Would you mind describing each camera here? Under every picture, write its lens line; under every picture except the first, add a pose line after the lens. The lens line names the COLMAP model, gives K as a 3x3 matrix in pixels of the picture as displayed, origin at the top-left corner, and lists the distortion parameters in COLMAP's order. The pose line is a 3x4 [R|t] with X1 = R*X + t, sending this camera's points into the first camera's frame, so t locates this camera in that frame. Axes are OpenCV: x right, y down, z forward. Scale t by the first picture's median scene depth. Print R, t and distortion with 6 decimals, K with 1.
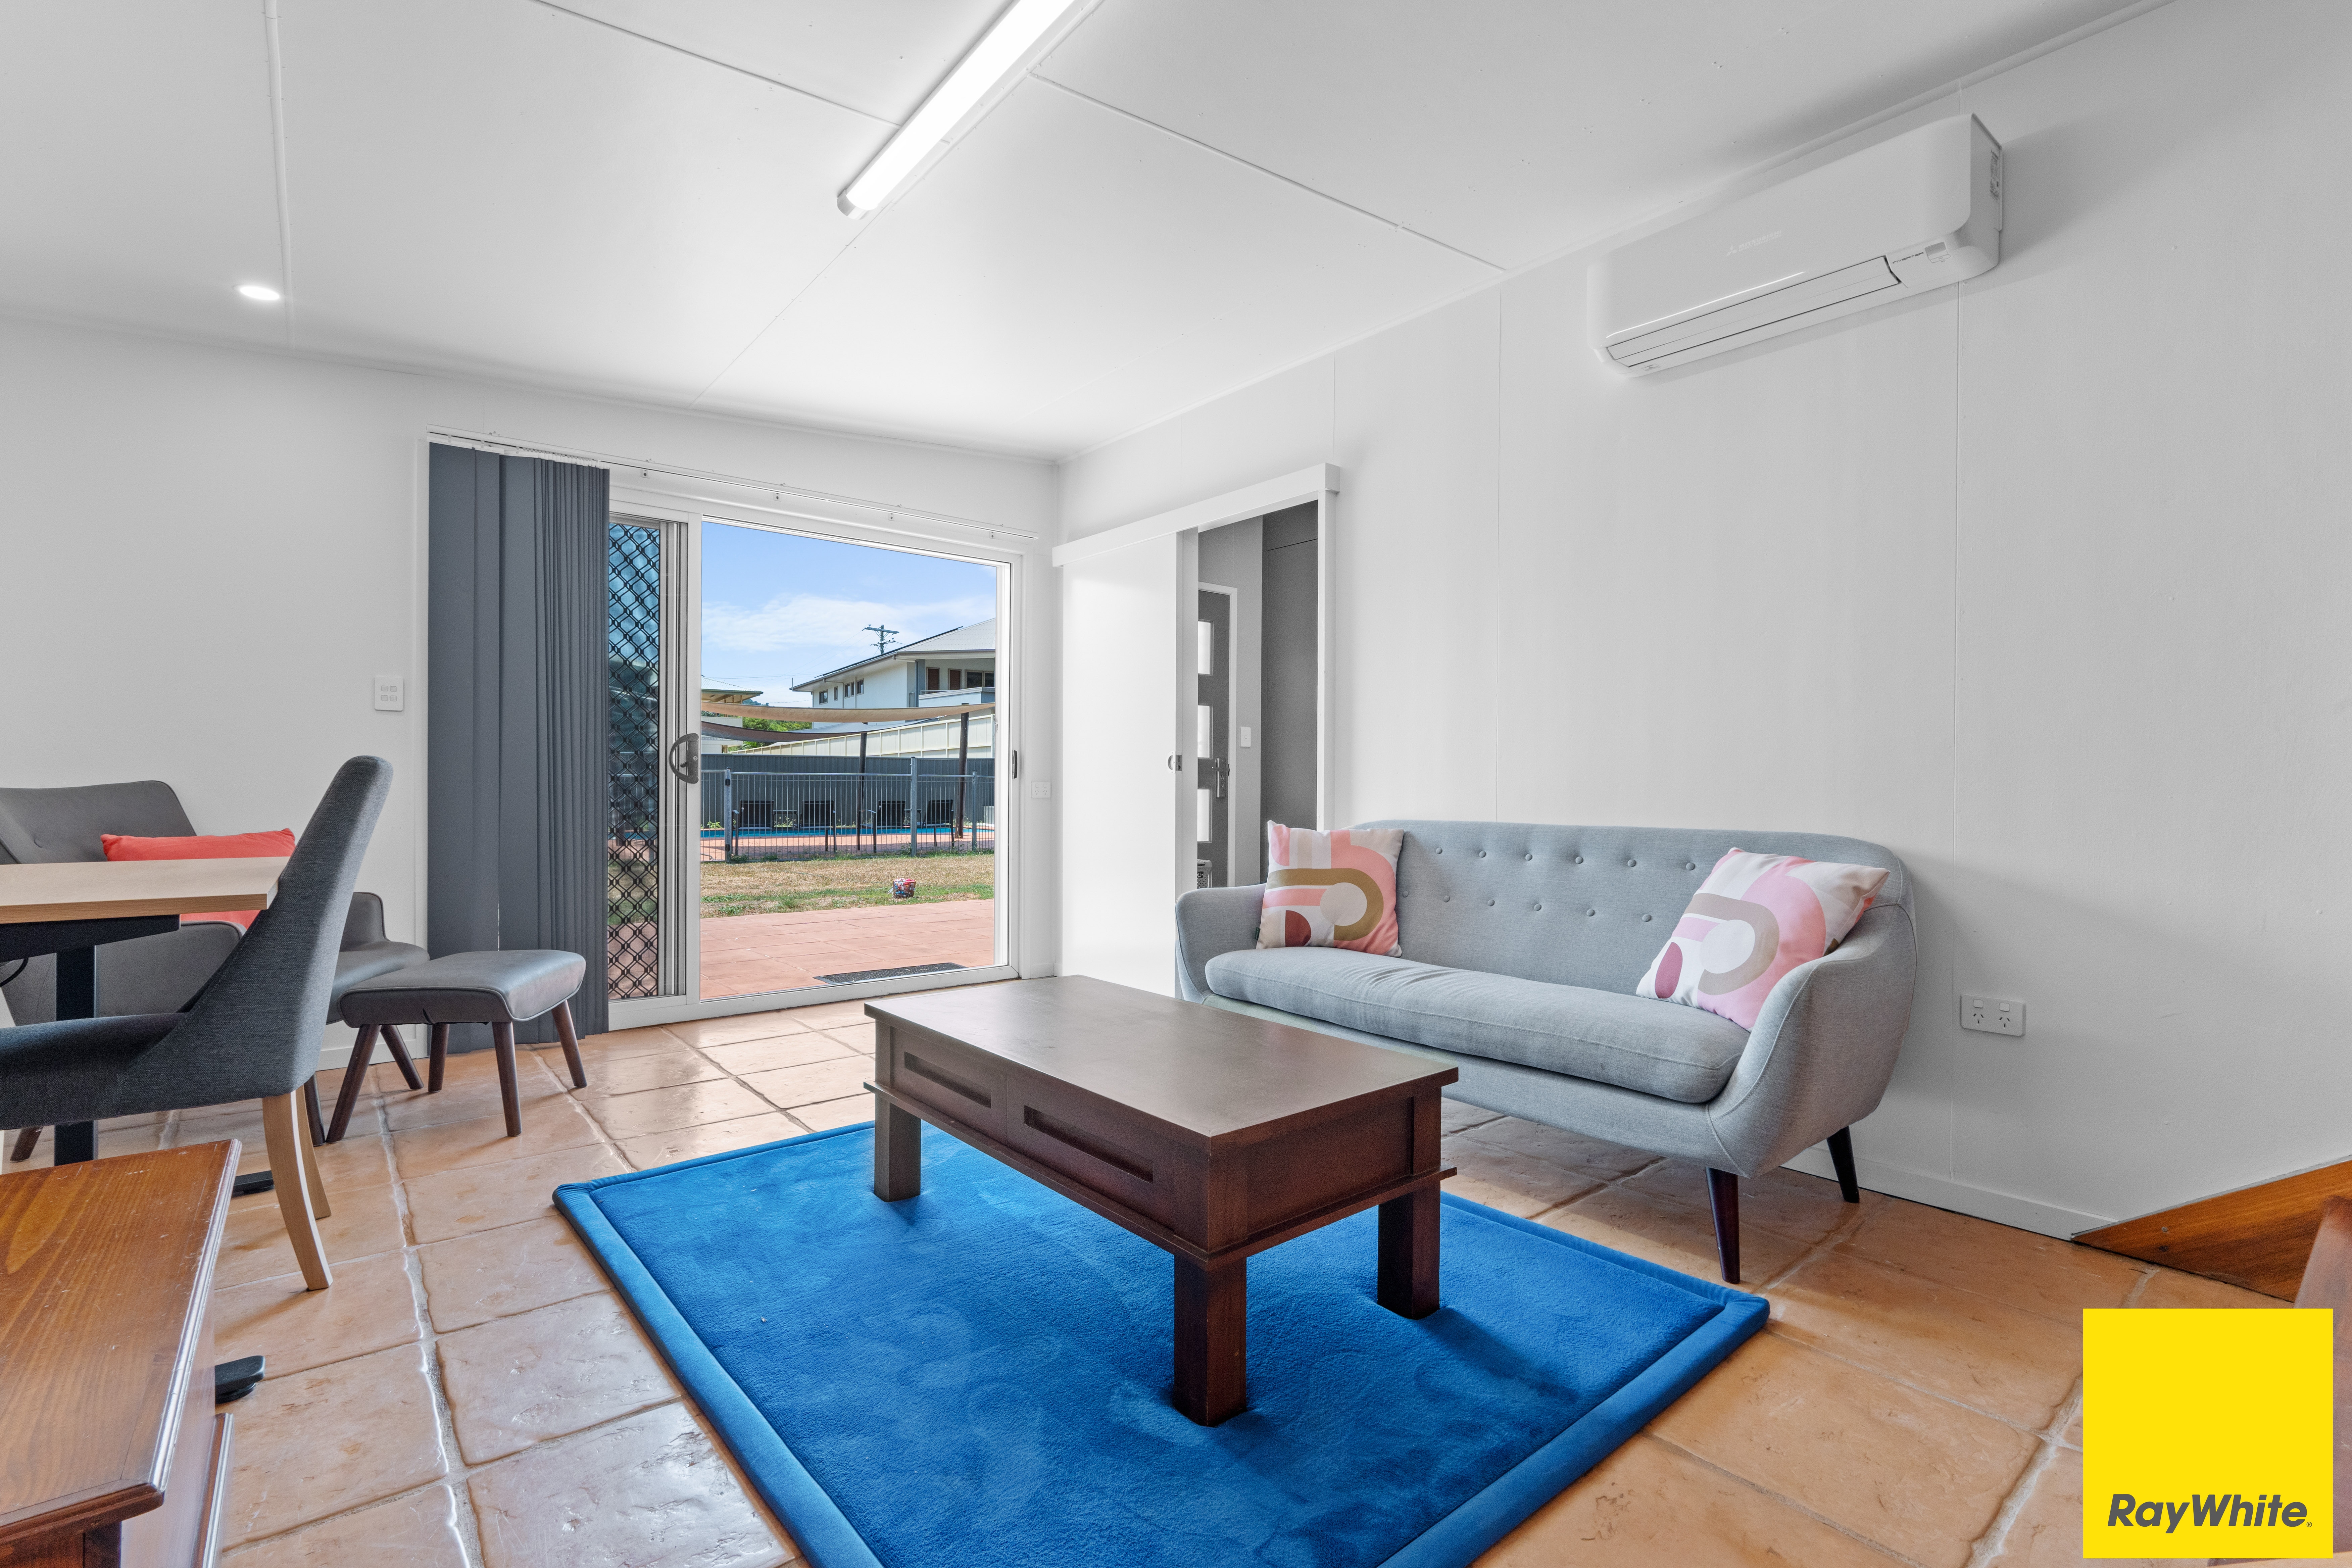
lens RADIAL K [[1035.7, 0, 1176.0], [0, 1035.7, 784.0], [0, 0, 1]] dist [-0.001609, 0.000063]
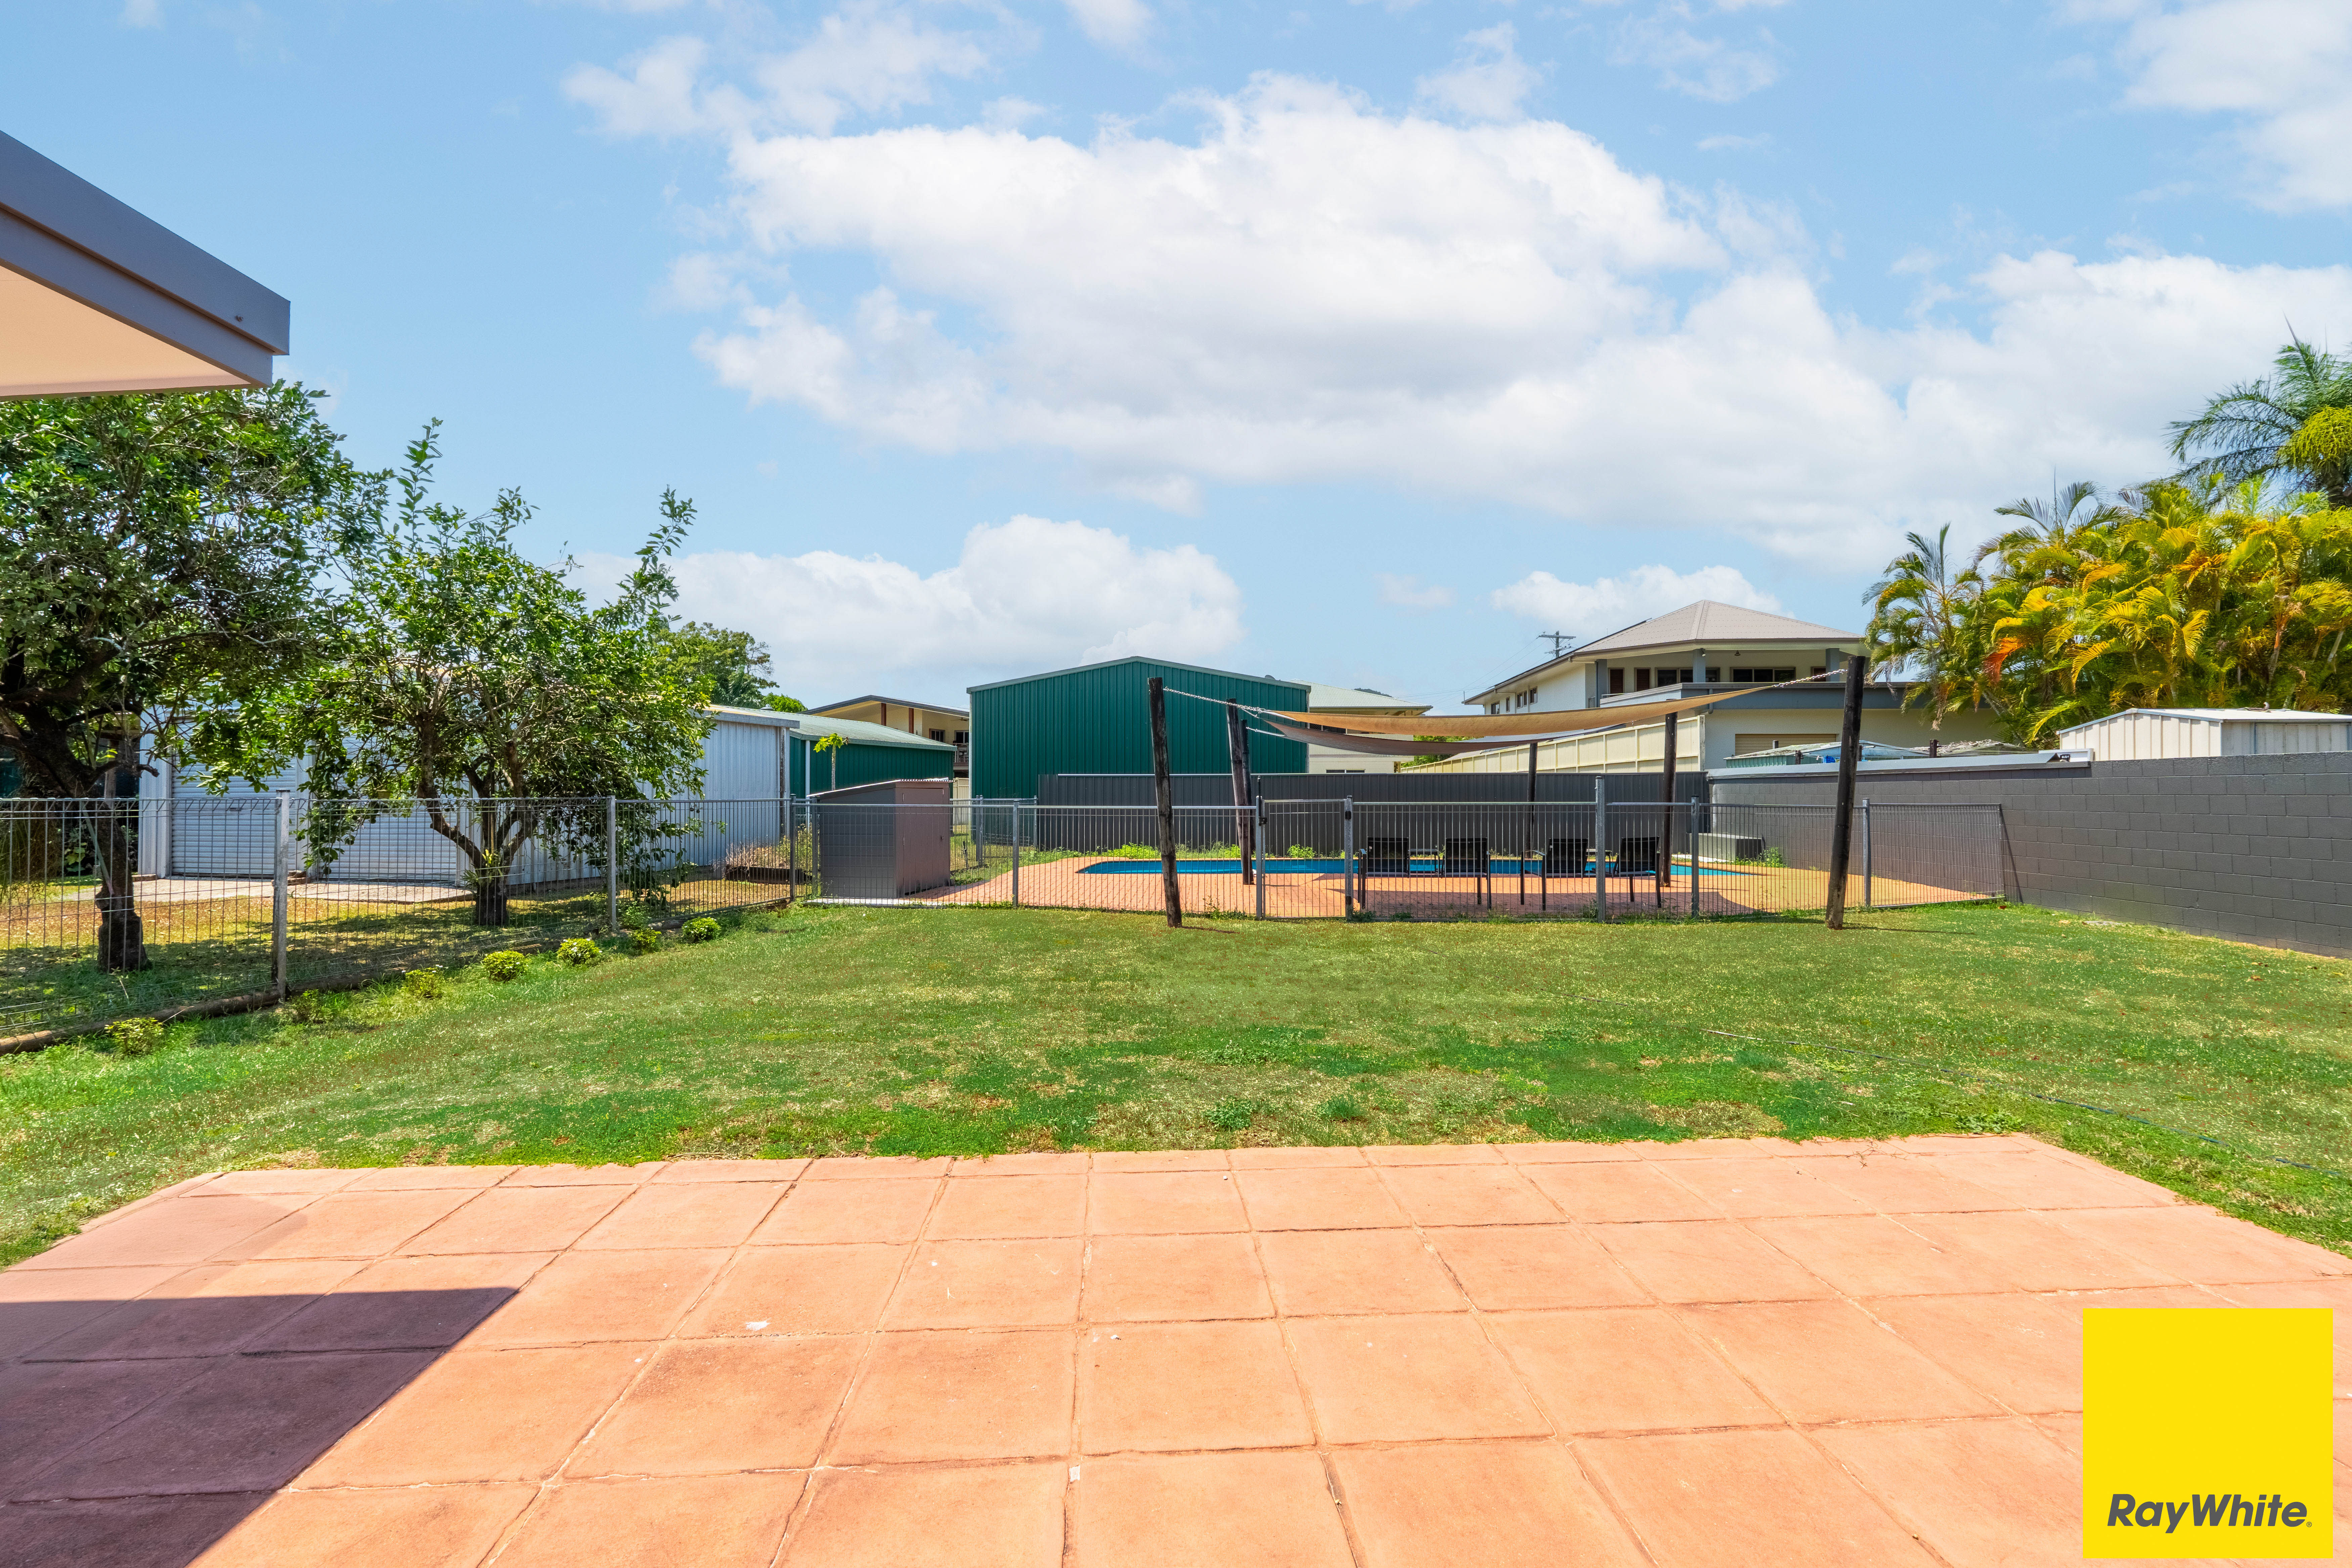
lens RADIAL K [[1035.7, 0, 1176.0], [0, 1035.7, 784.0], [0, 0, 1]] dist [-0.001609, 0.000063]
pose [[0.807373, -0.012367, -0.589912, -0.043908], [0.005404, 0.999893, -0.013566, -0.007559], [0.590017, 0.007765, 0.807353, 0.161956]]
